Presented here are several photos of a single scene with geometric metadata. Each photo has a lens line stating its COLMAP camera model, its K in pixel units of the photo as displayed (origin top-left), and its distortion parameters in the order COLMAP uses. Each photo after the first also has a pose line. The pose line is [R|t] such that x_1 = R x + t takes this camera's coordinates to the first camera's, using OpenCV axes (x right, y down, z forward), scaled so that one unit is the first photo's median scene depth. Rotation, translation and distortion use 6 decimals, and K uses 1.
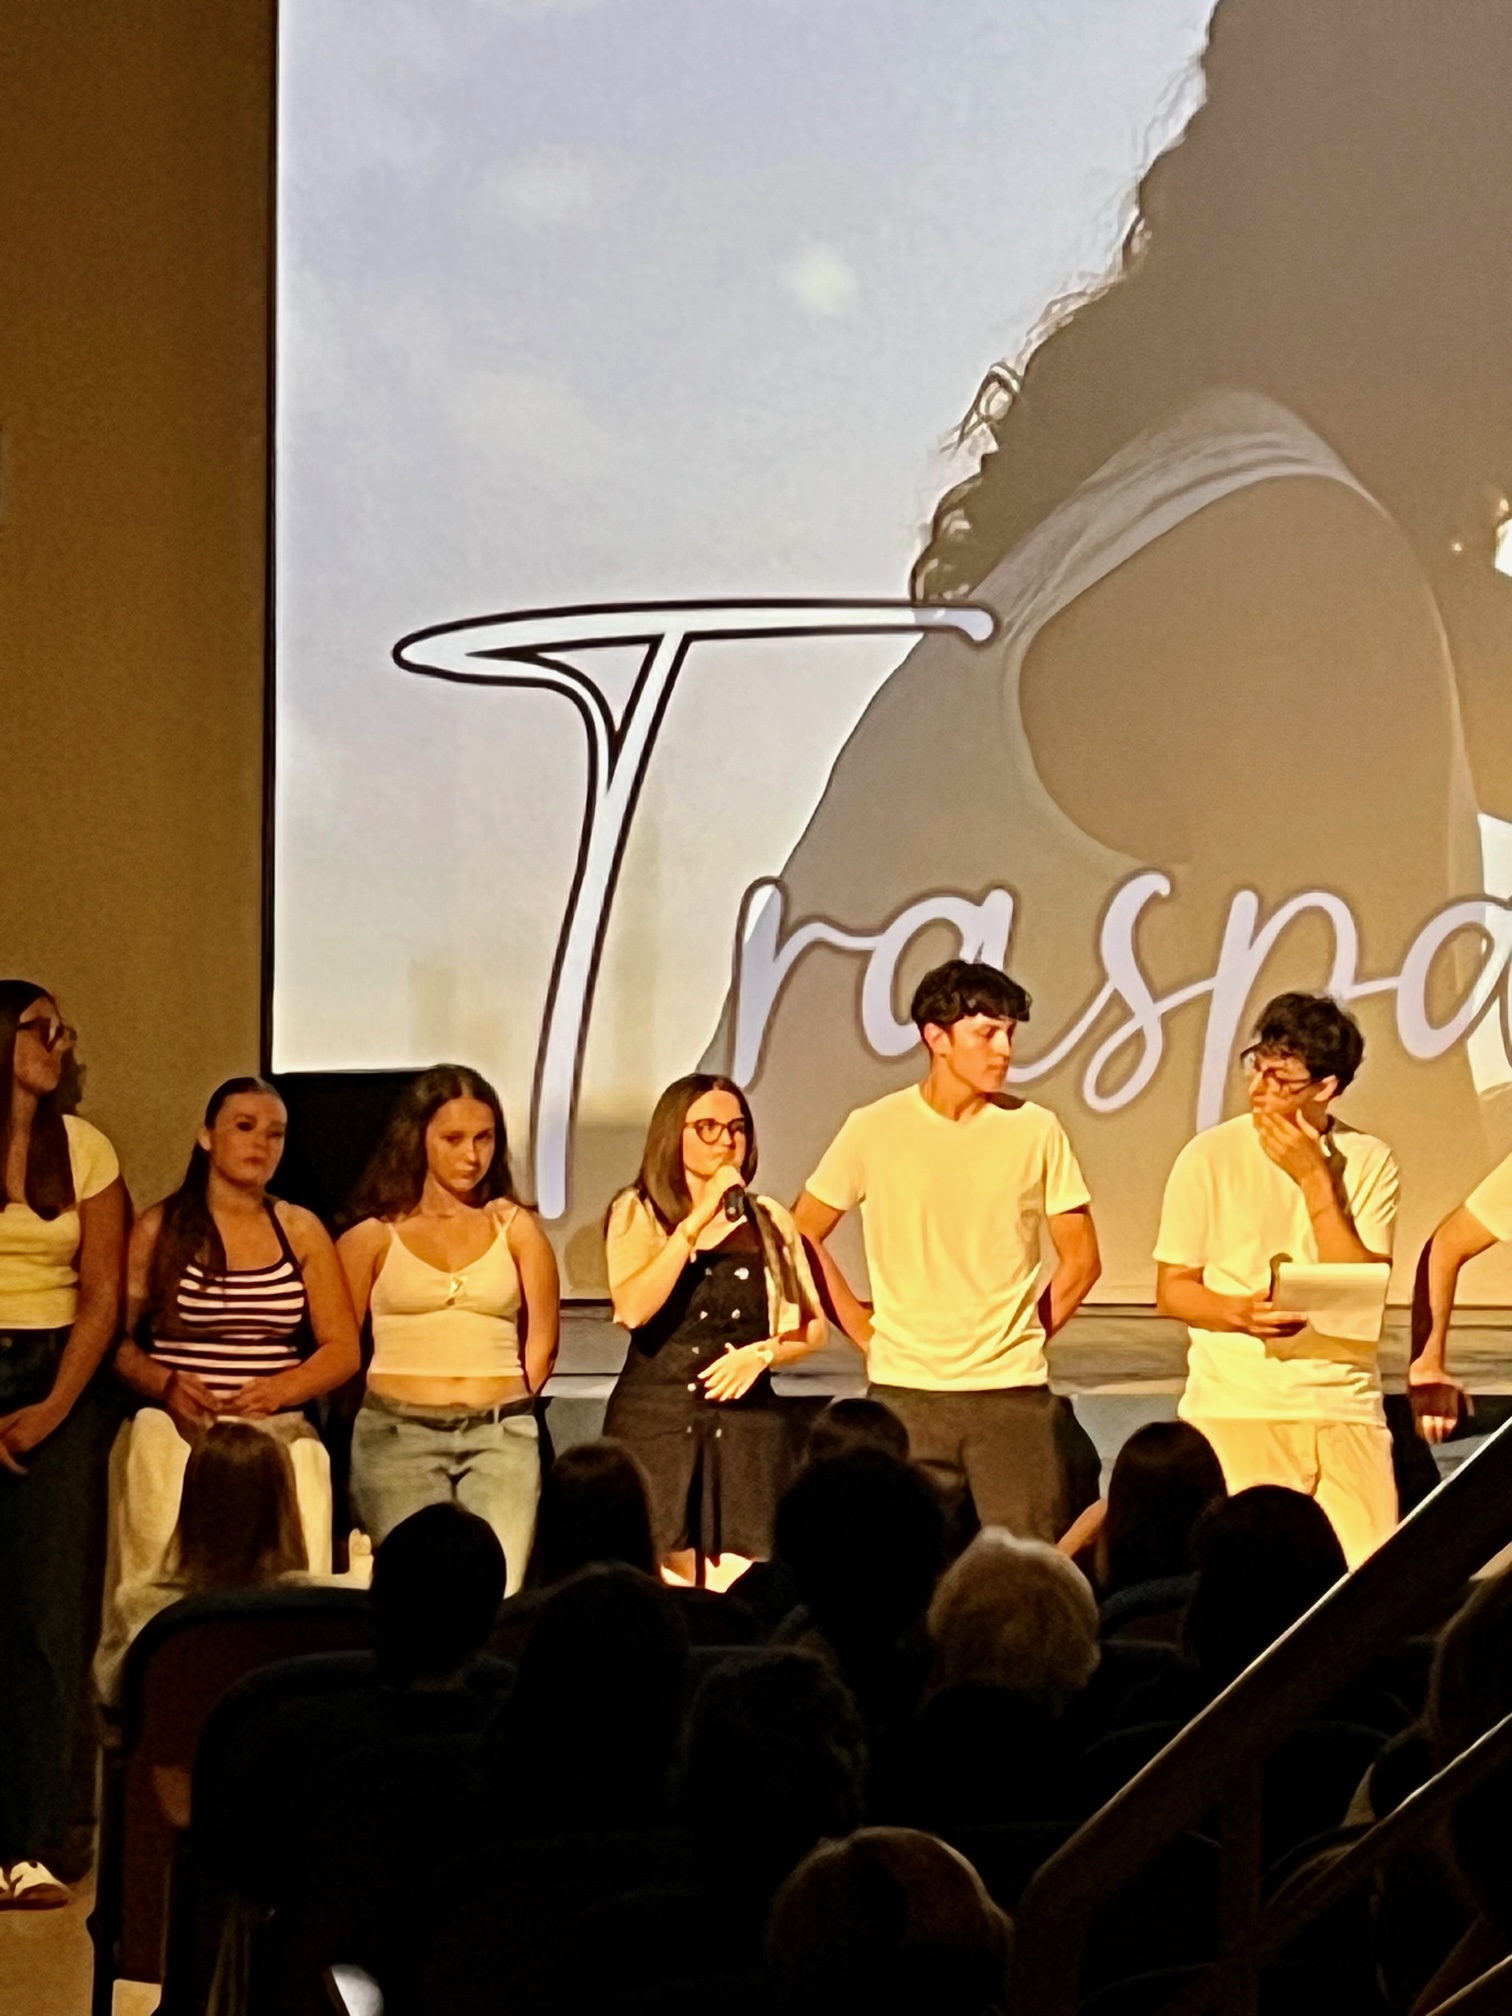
lens RADIAL K [[8253.9, 0, 758.3], [0, 8253.9, 1008.4], [0, 0, 1]] dist [0.405078, 0.000000]
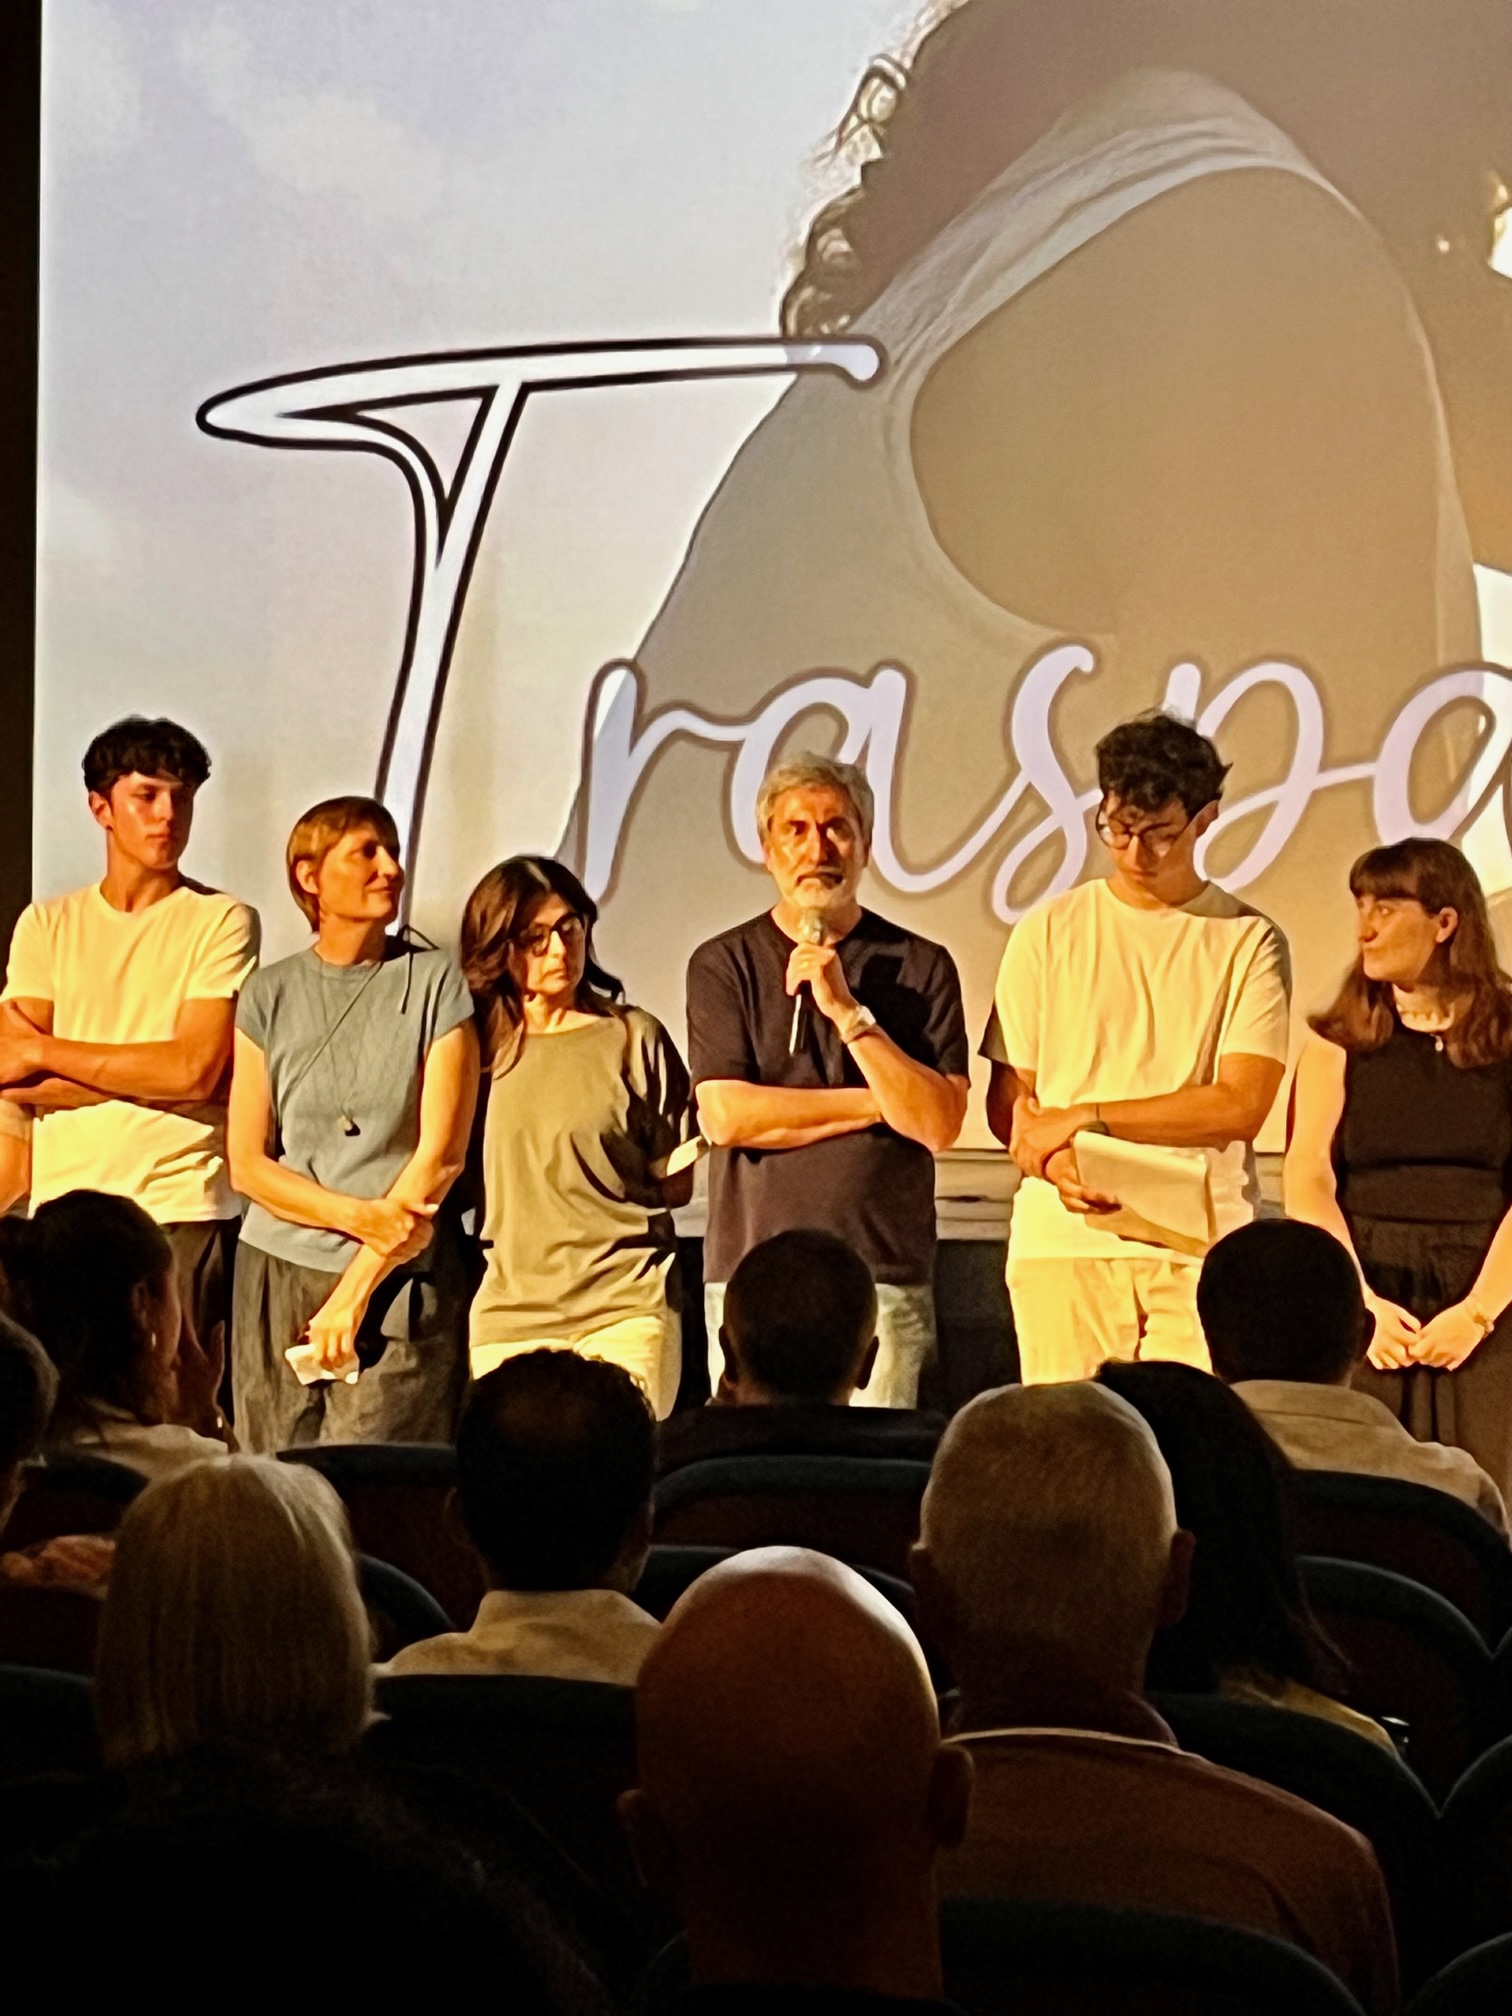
lens RADIAL K [[5692.7, 0, 721.0], [0, 5692.7, 1010.8], [0, 0, 1]] dist [0.164129, 0.000000]
pose [[0.999672, -0.013631, 0.021665, -0.001818], [0.012820, 0.999227, 0.037170, -0.000996], [-0.022155, -0.036880, 0.999074, 0.402804]]
